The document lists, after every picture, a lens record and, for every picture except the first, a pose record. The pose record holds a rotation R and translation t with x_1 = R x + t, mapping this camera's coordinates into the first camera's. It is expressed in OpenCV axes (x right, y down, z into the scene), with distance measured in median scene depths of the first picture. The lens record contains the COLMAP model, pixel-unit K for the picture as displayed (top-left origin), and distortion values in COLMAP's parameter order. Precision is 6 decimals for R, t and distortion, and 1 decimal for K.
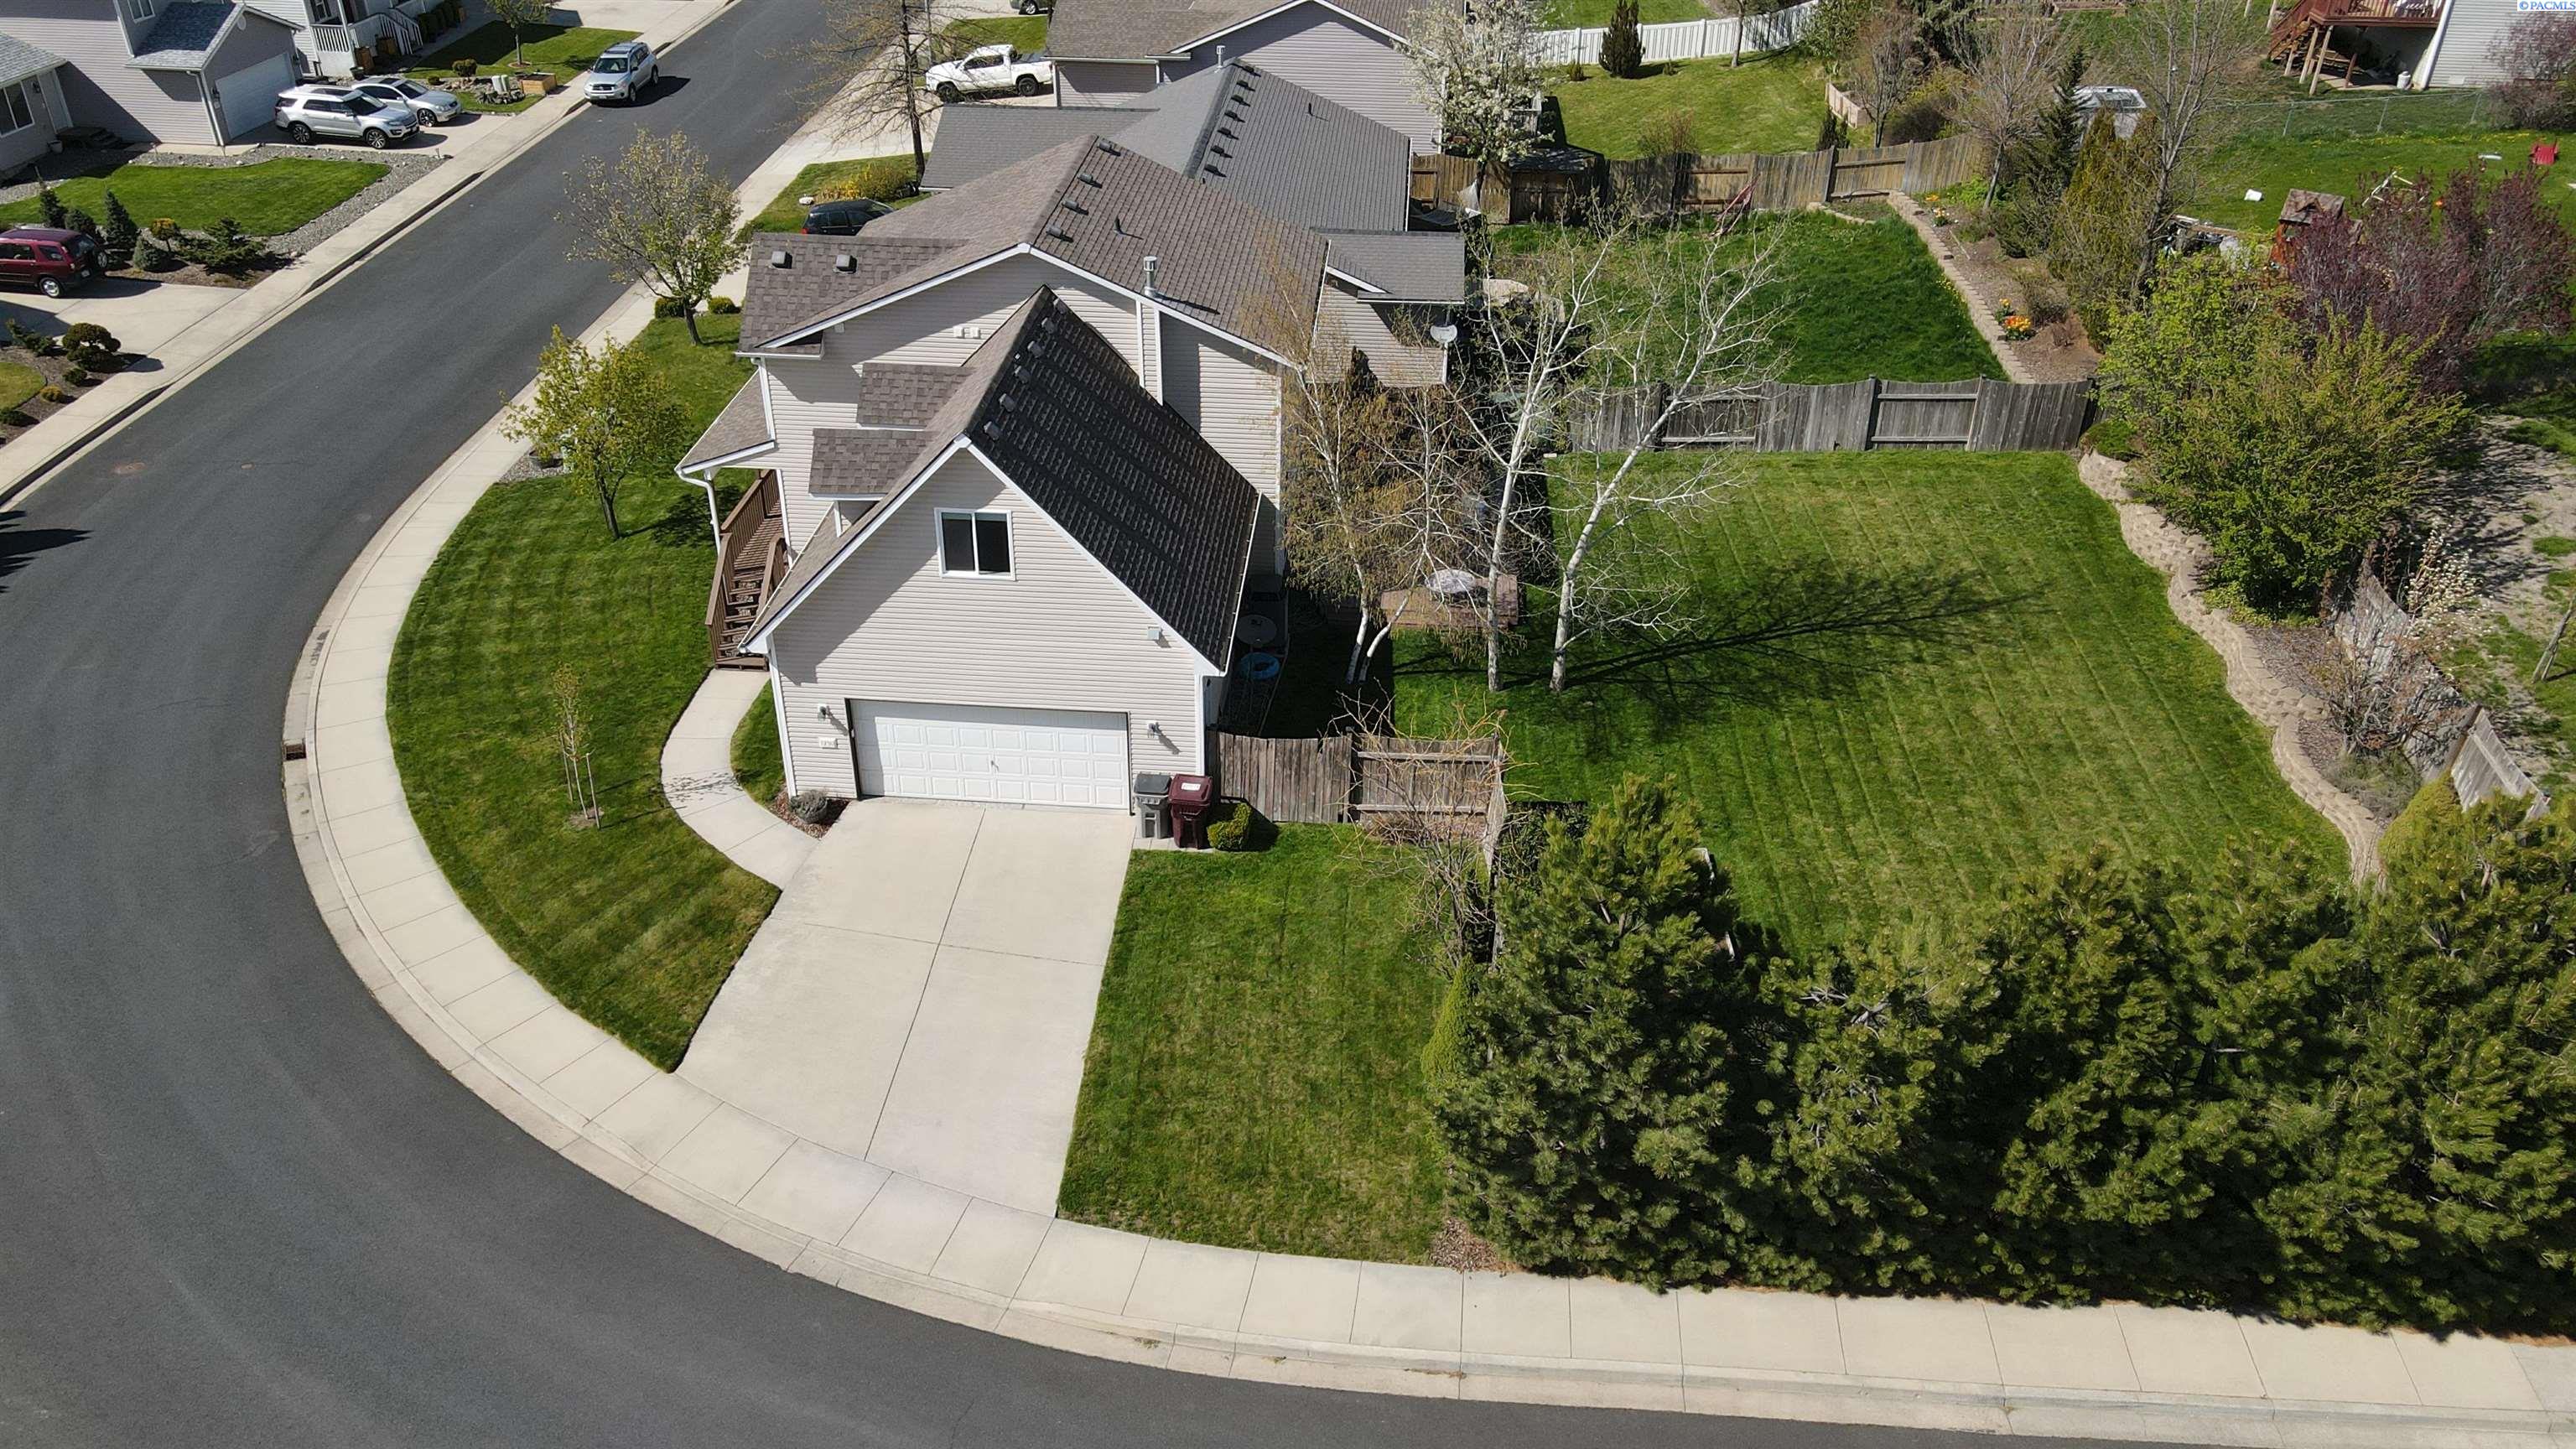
lens RADIAL K [[1894.2, 0, 1276.1], [0, 1894.2, 731.1], [0, 0, 1]] dist [-0.001674, 0.023630]
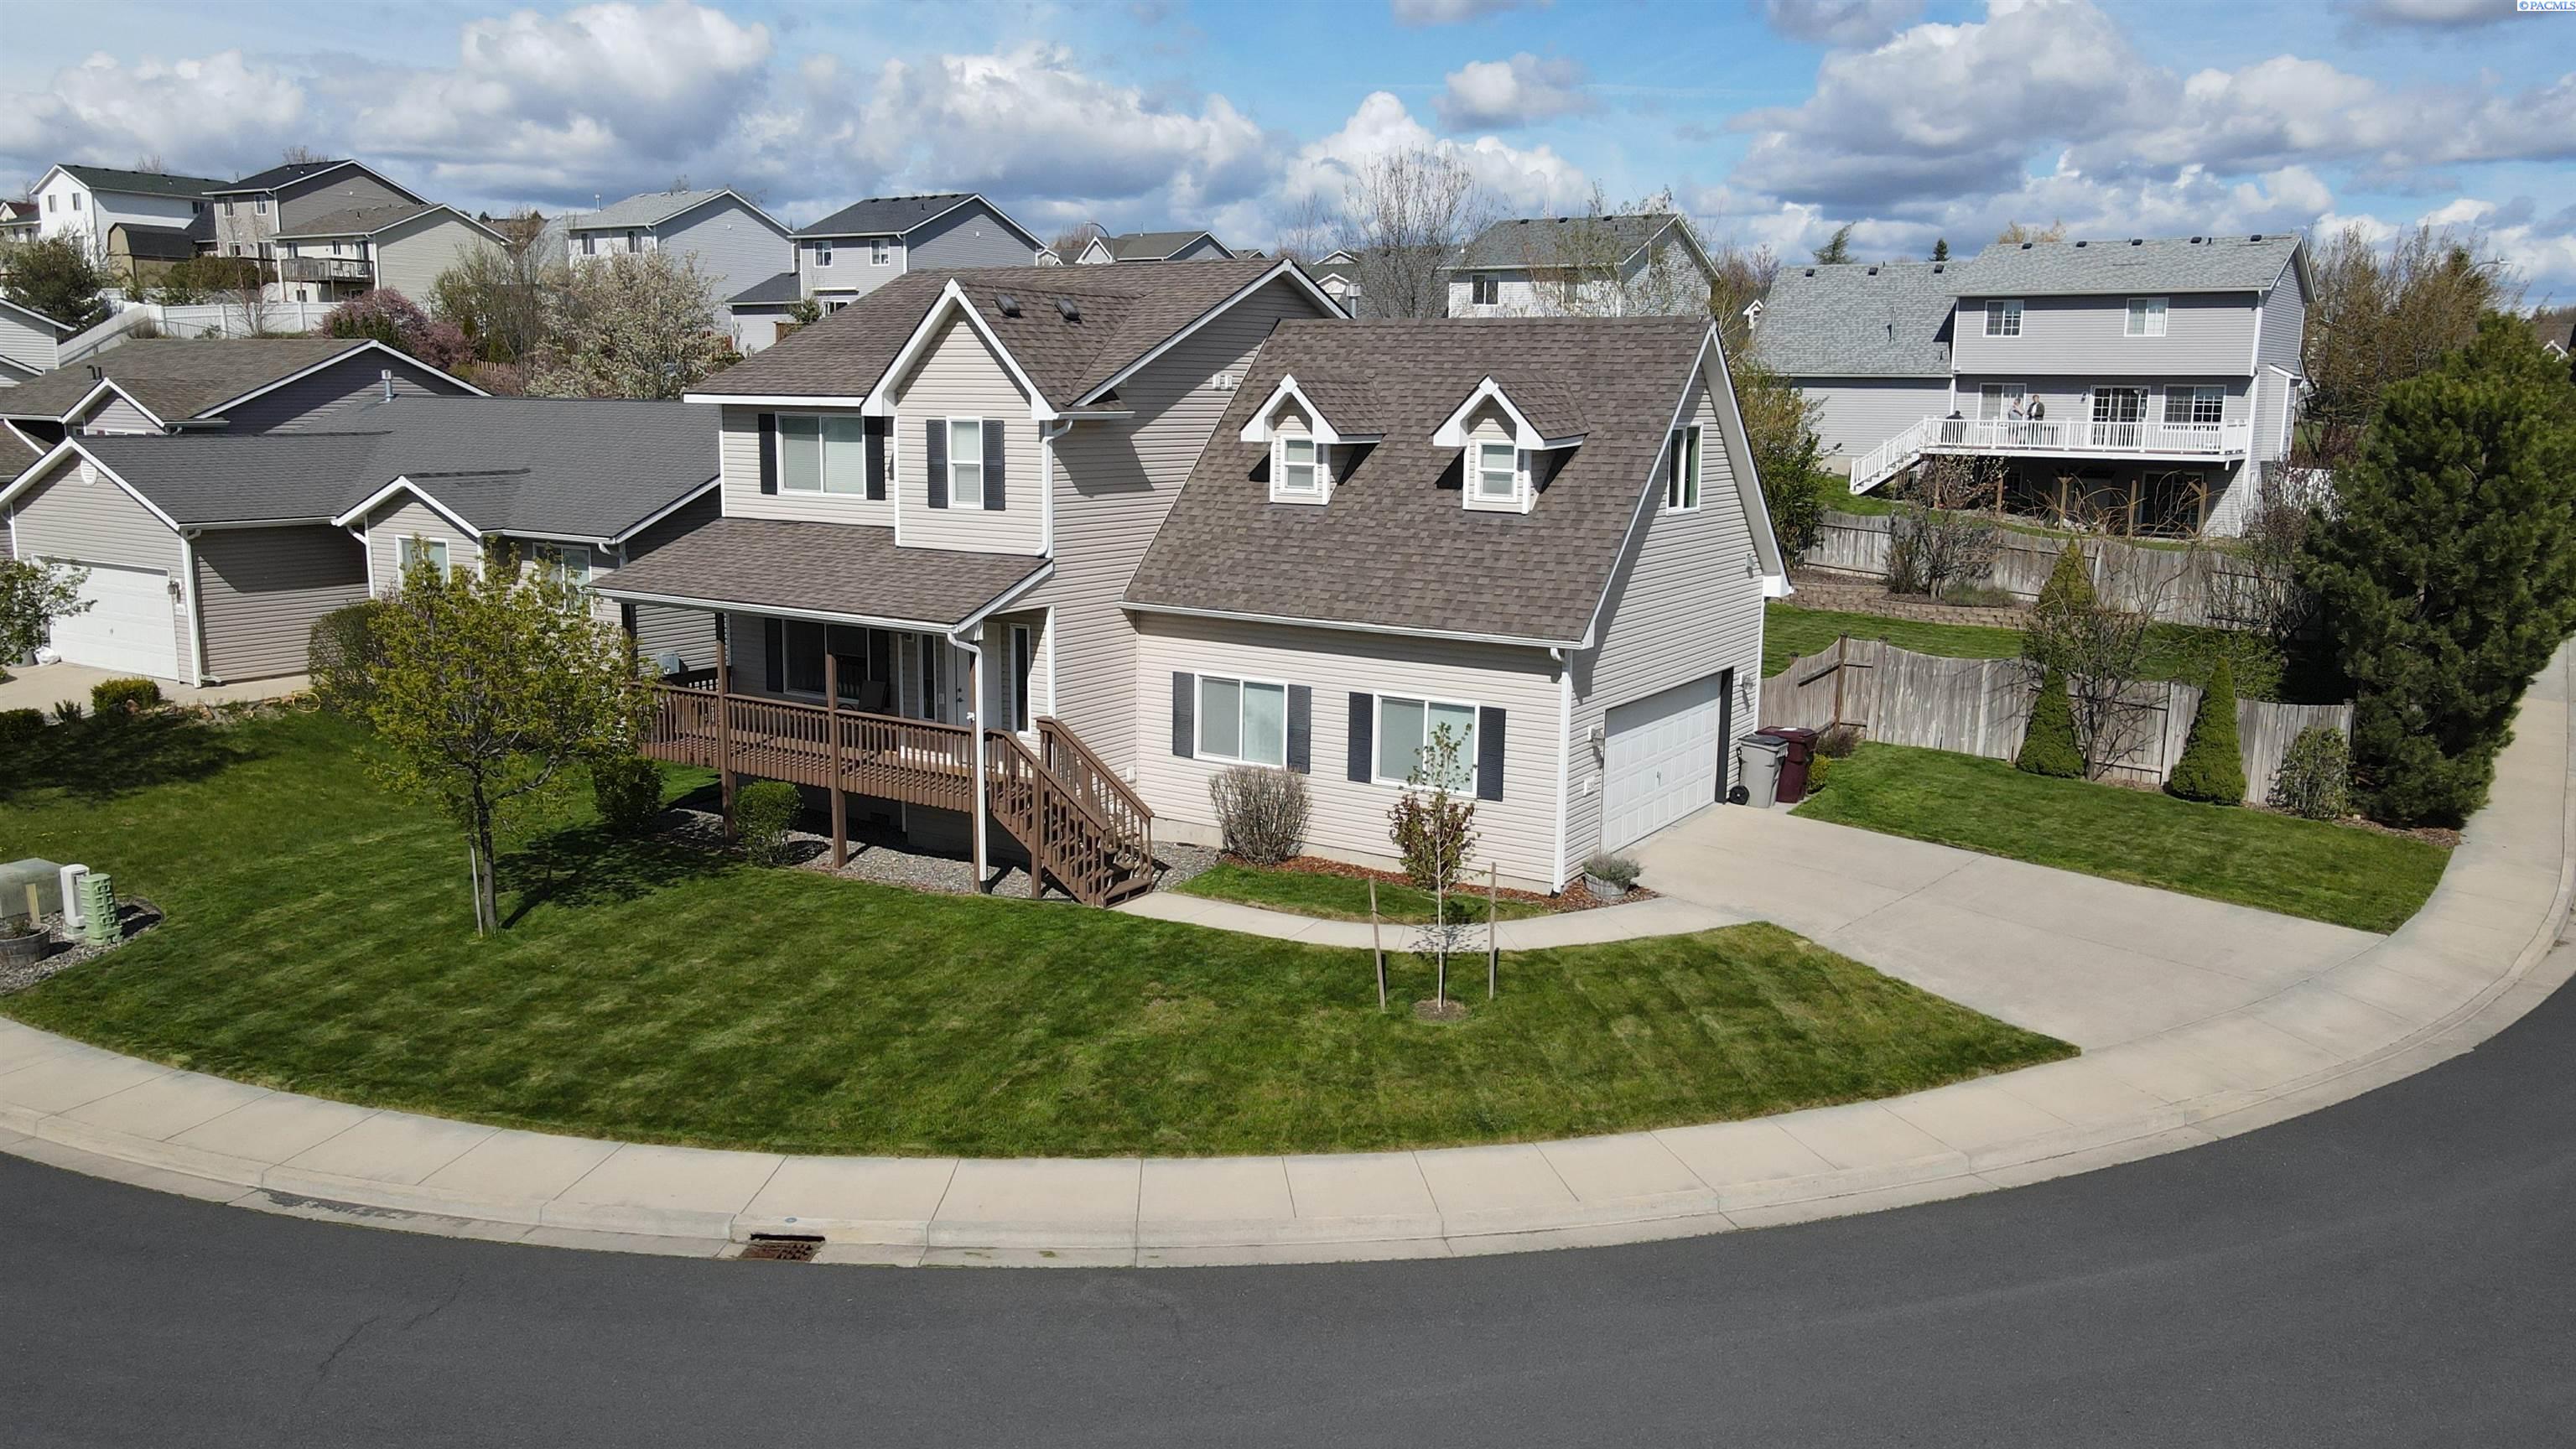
lens RADIAL K [[1894.2, 0, 1273.6], [0, 1894.2, 748.1], [0, 0, 1]] dist [-0.001674, 0.023630]
pose [[0.469976, -0.167681, 0.866606, -0.932524], [0.460171, 0.884358, -0.078443, -0.005655], [-0.753236, 0.435653, 0.492789, 0.719829]]
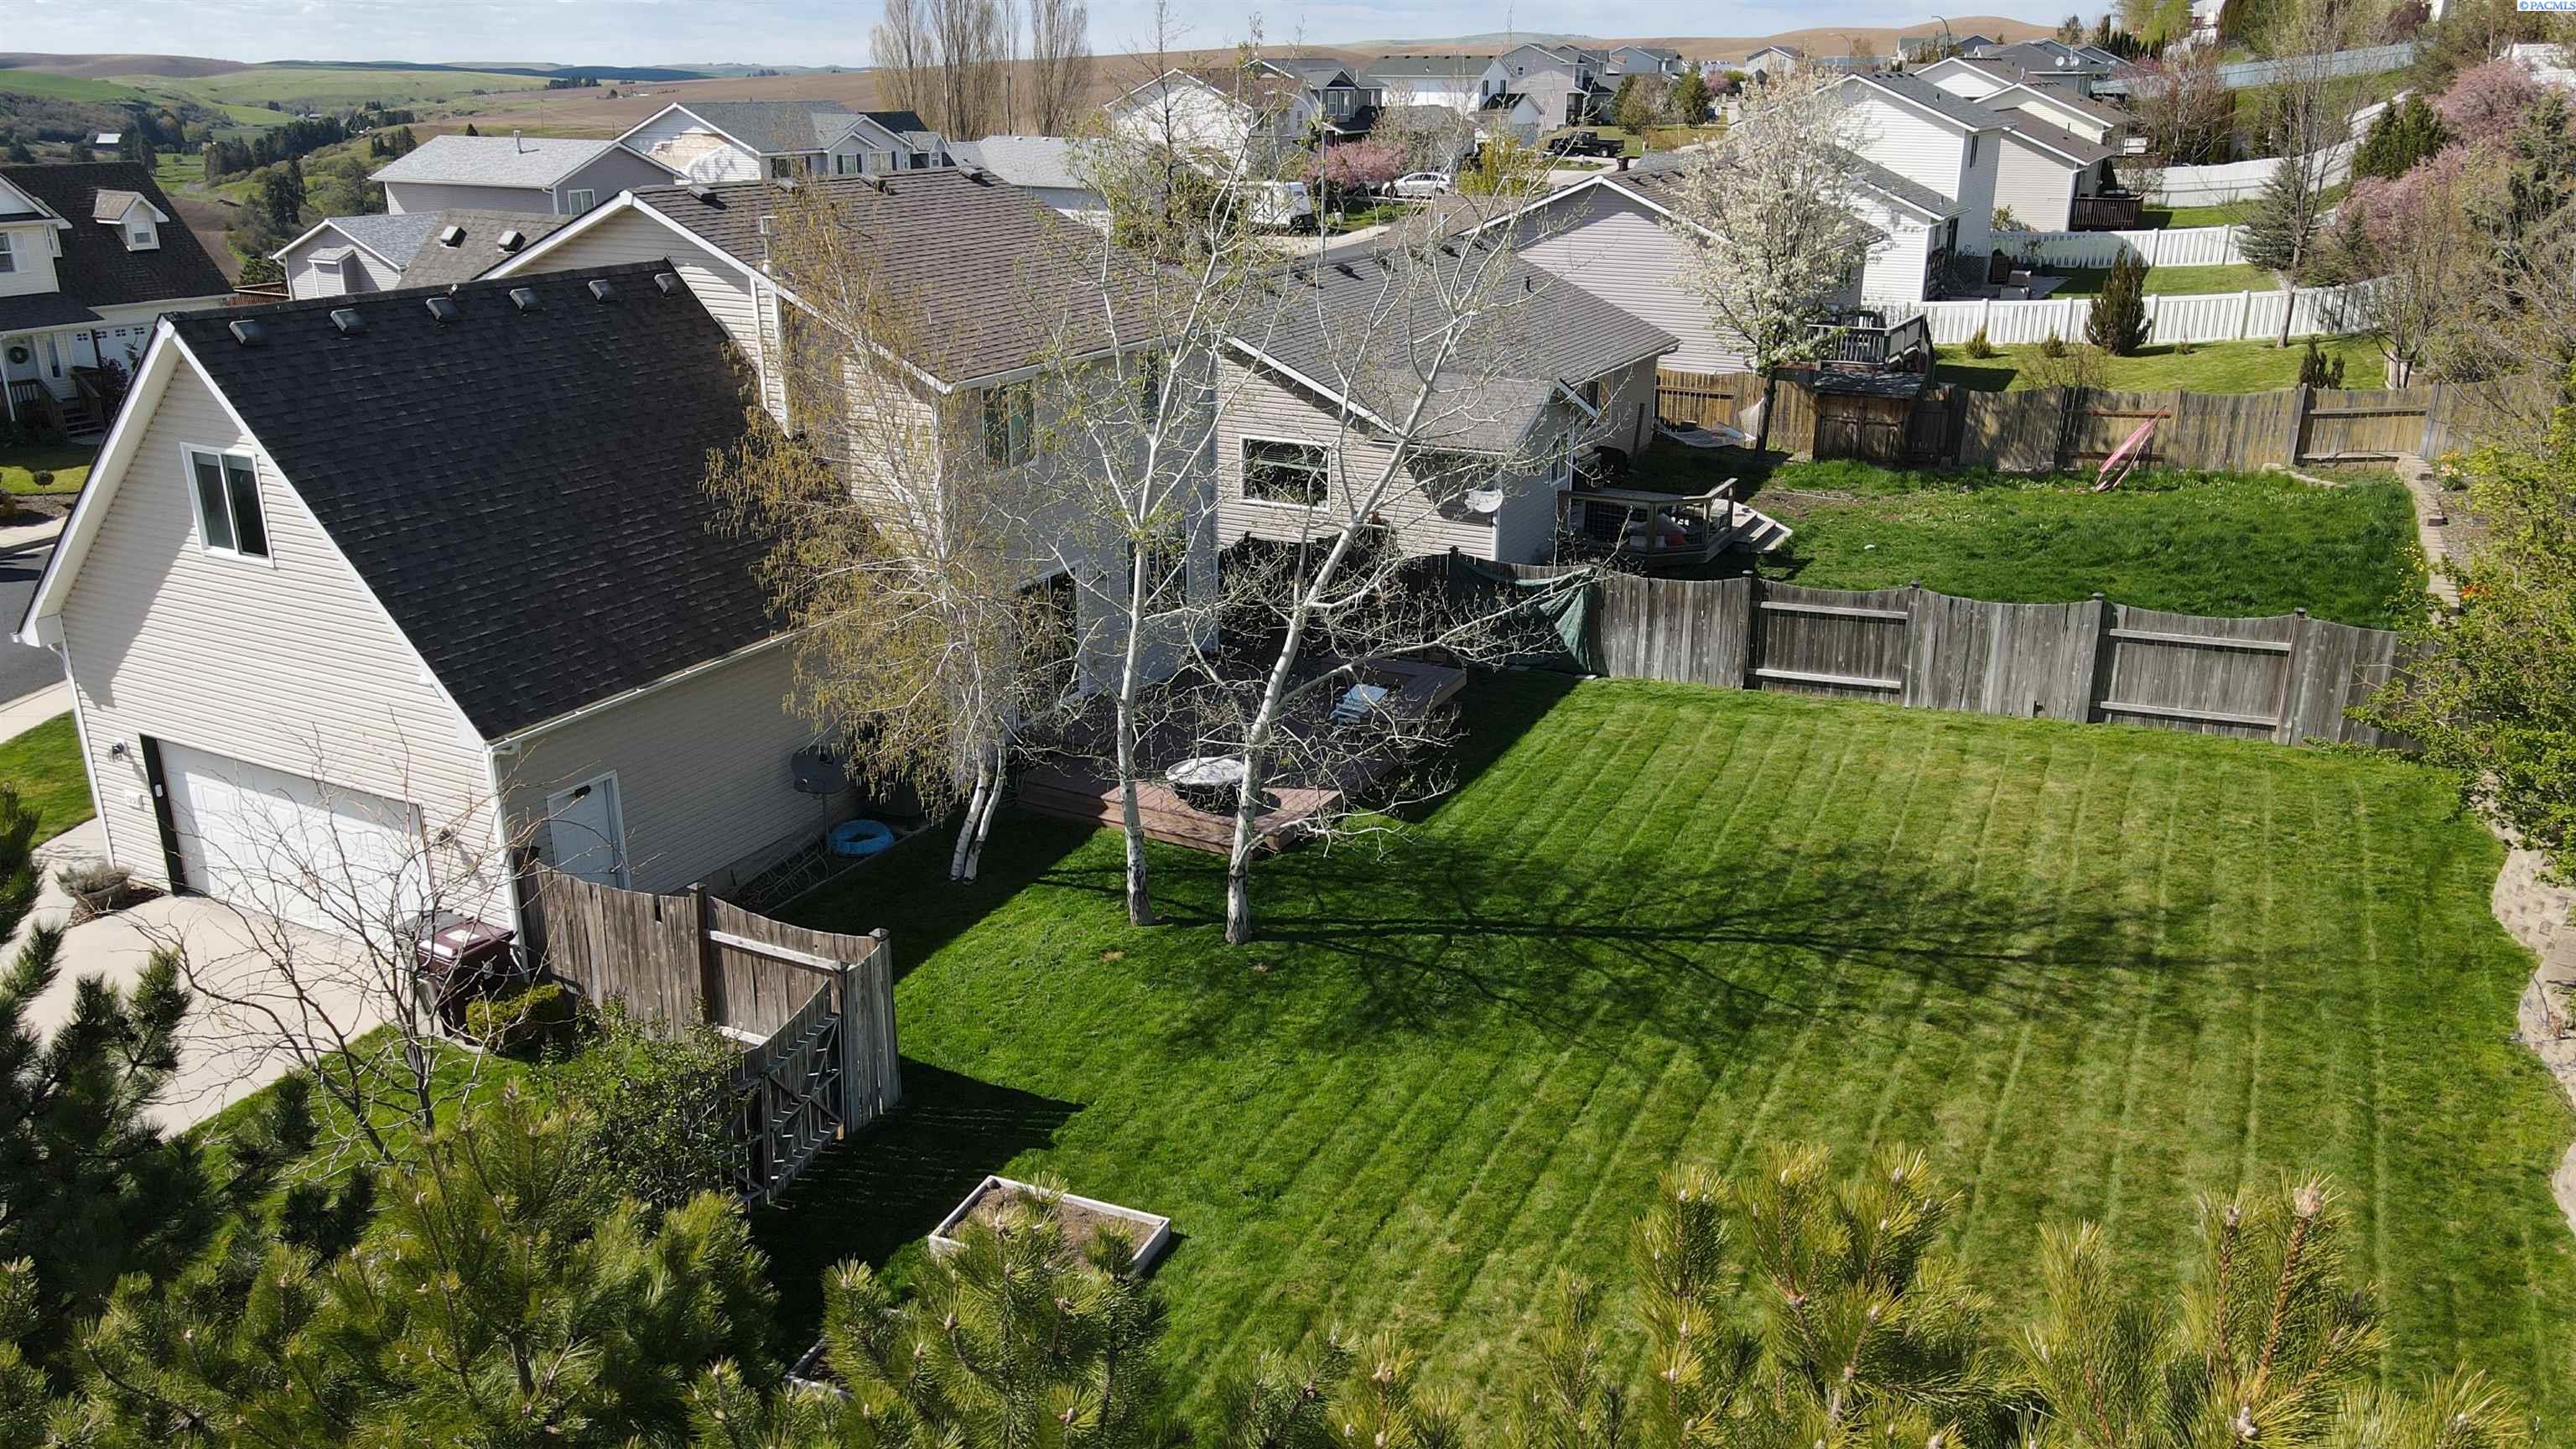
lens RADIAL K [[1894.2, 0, 1291.1], [0, 1894.2, 734.8], [0, 0, 1]] dist [-0.001674, 0.023630]
pose [[0.914950, 0.125817, -0.383454, 0.420717], [-0.207742, 0.961437, -0.180228, 0.020550], [0.345991, 0.244559, 0.905804, 0.505934]]
